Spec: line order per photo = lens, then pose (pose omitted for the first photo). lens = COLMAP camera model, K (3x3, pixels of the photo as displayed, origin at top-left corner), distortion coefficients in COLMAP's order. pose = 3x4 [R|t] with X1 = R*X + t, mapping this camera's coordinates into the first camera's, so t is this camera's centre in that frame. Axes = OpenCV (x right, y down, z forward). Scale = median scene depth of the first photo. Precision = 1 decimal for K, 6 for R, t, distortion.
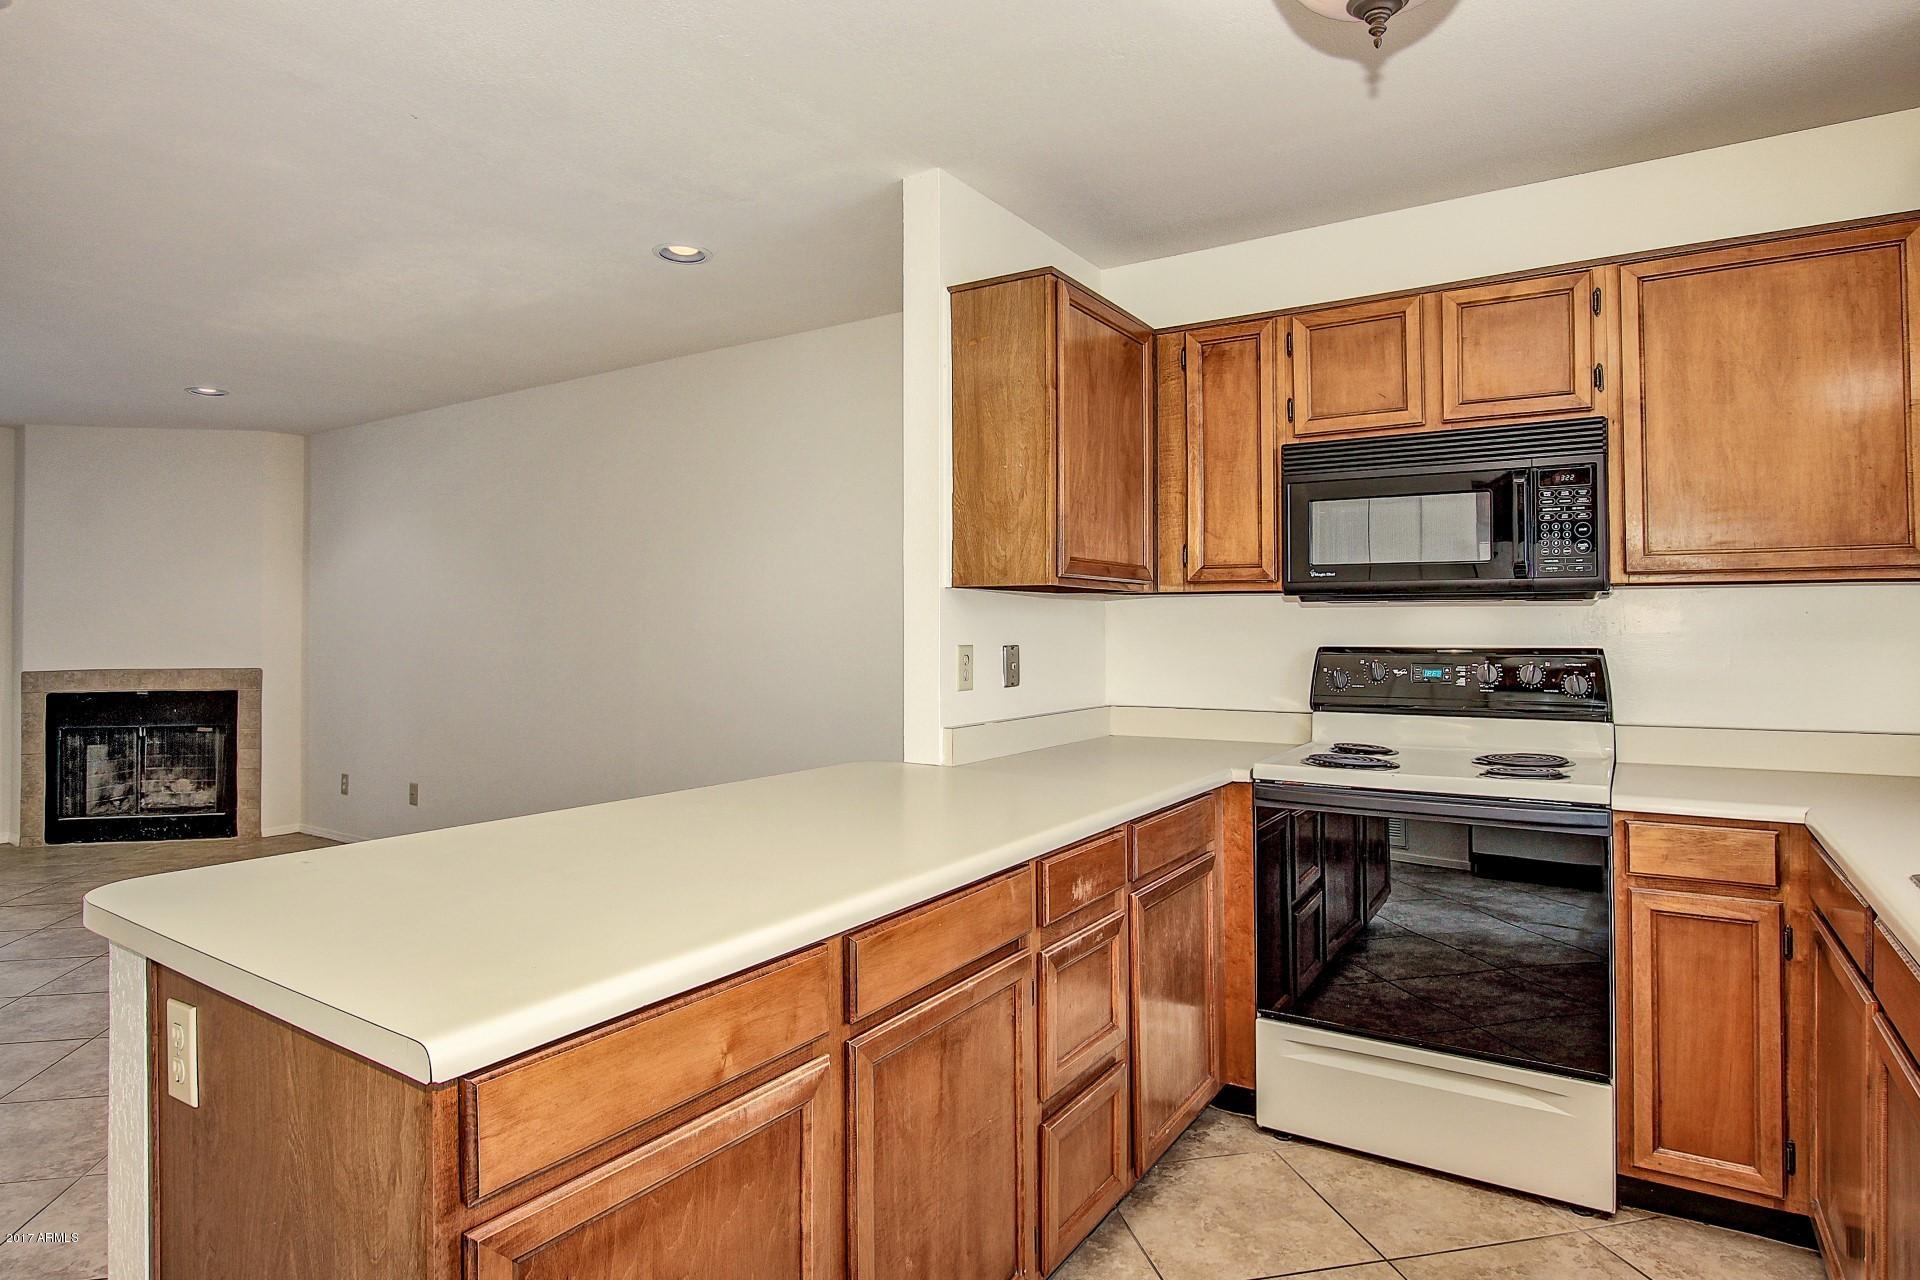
lens RADIAL K [[1053.1, 0, 952.7], [0, 1053.1, 598.0], [0, 0, 1]] dist [-0.019568, -0.000610]
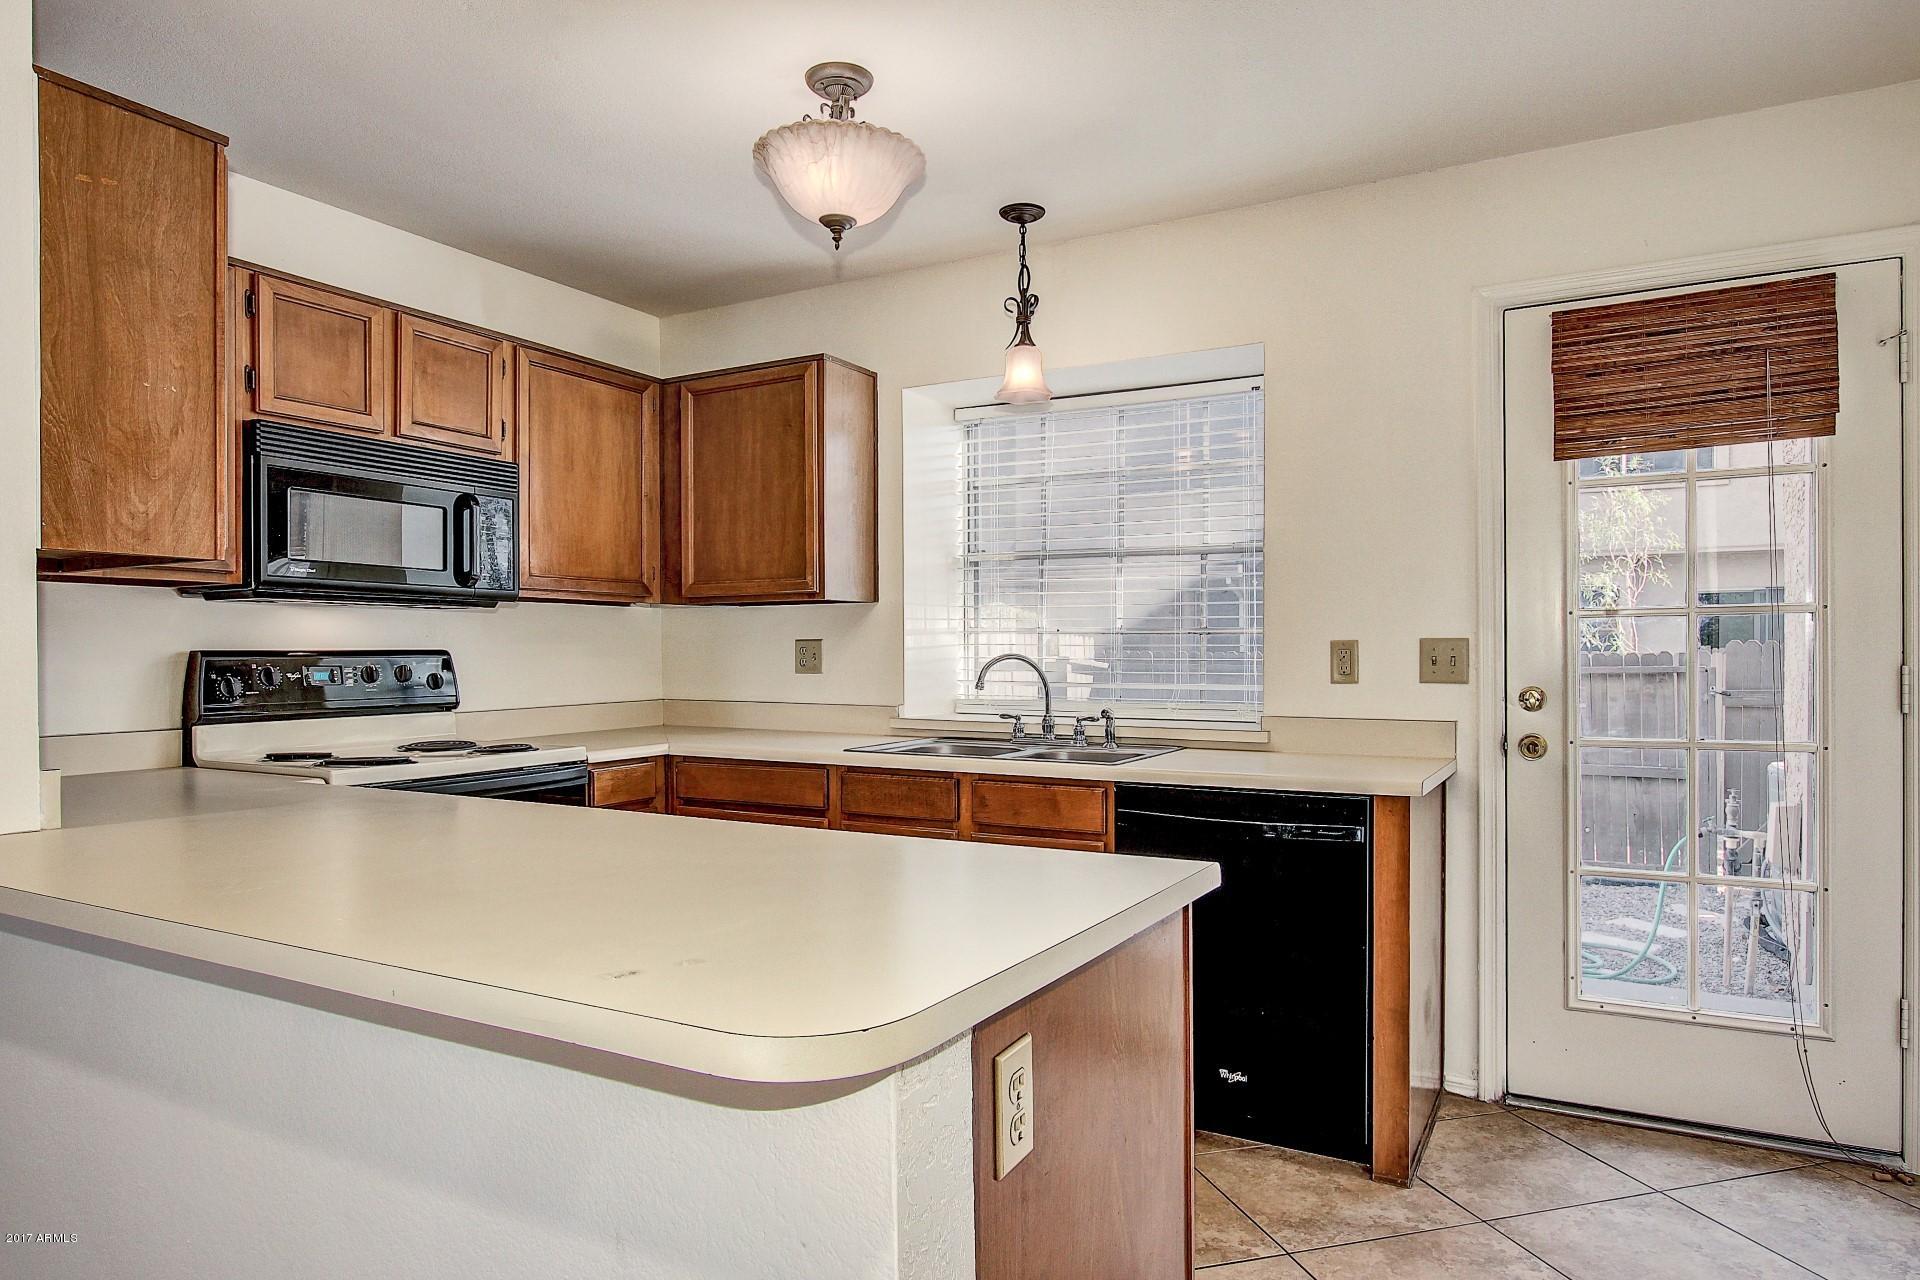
lens RADIAL K [[1185.3, 0, 959.0], [0, 1185.3, 659.5], [0, 0, 1]] dist [-0.009064, 0.001468]
pose [[-0.068013, -0.003038, 0.997680, -0.758190], [-0.021107, 0.999776, 0.001606, 0.044565], [-0.997461, -0.020948, -0.068062, 0.505062]]
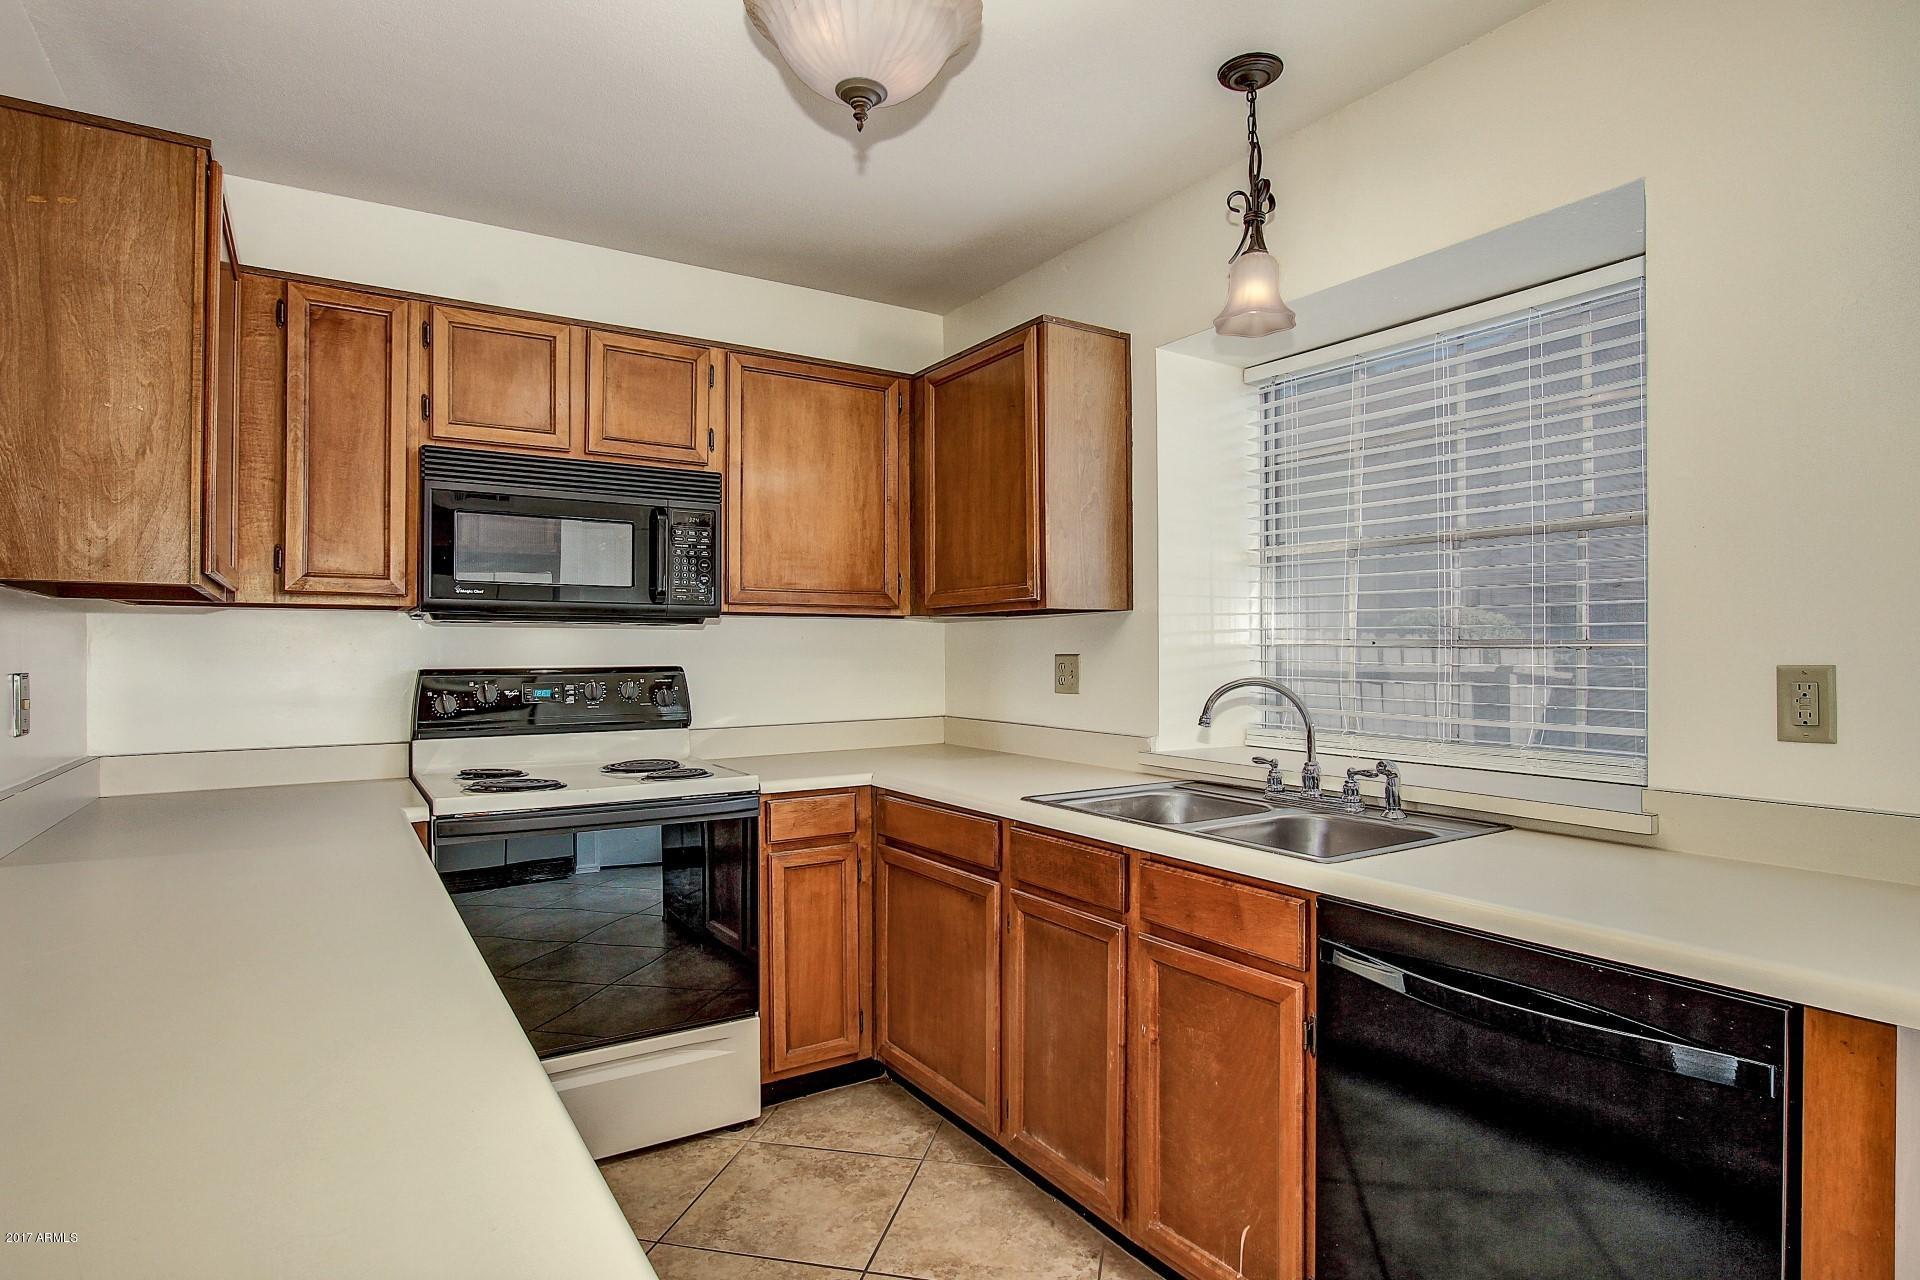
lens RADIAL K [[1018.4, 0, 953.4], [0, 1018.4, 644.9], [0, 0, 1]] dist [-0.027118, 0.003624]
pose [[0.410731, 0.007464, 0.911726, -0.304072], [-0.020211, 0.999795, 0.000920, 0.016513], [-0.911532, -0.018804, 0.410798, 0.241089]]
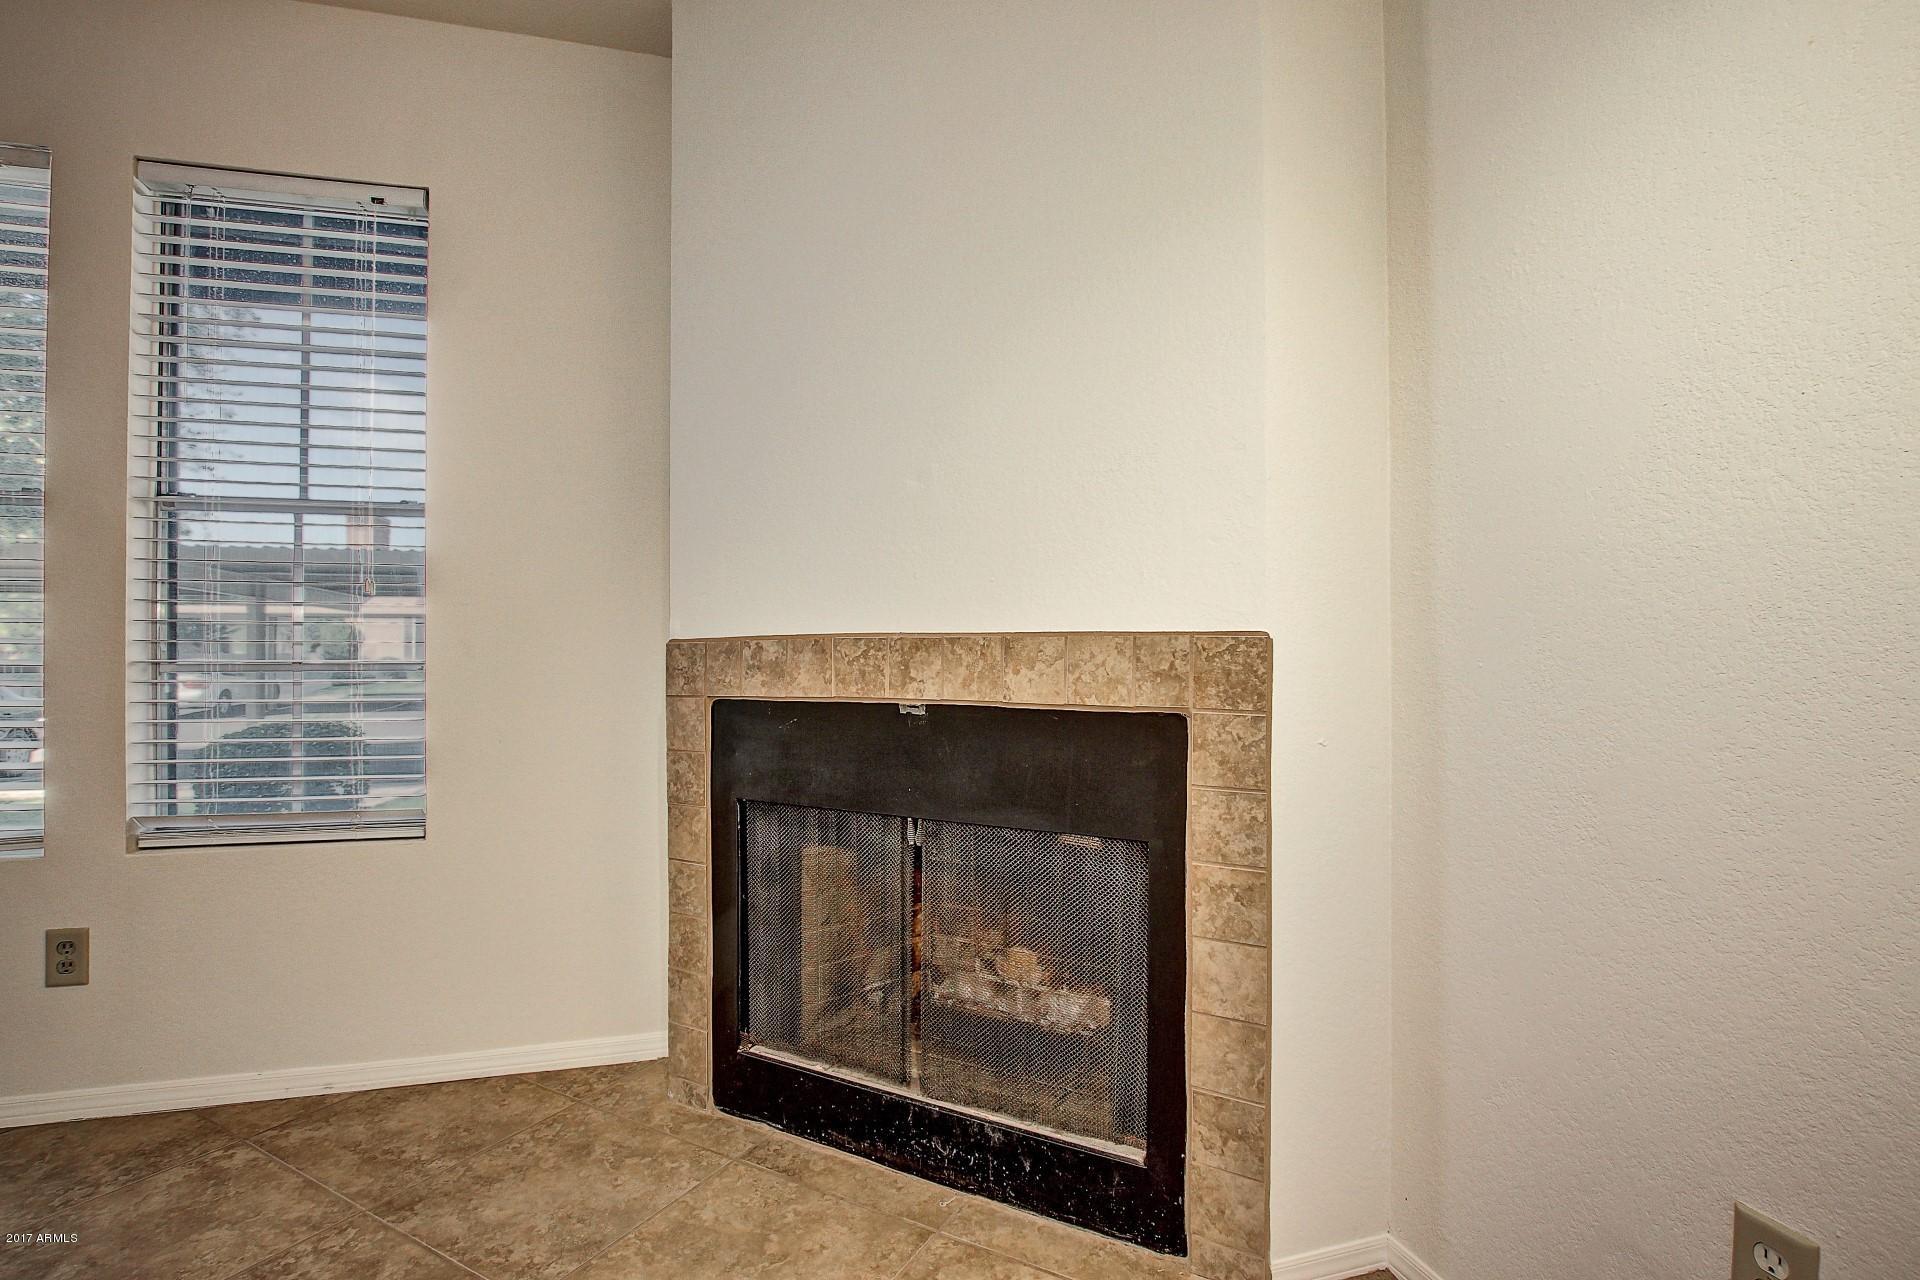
lens RADIAL K [[895.7, 0, 961.5], [0, 895.7, 647.1], [0, 0, 1]] dist [-0.038981, 0.006514]
pose [[0.757499, 0.001412, -0.652835, -1.335379], [0.013328, 0.999756, 0.017627, 0.153362], [0.652700, -0.022053, 0.757295, 1.820350]]
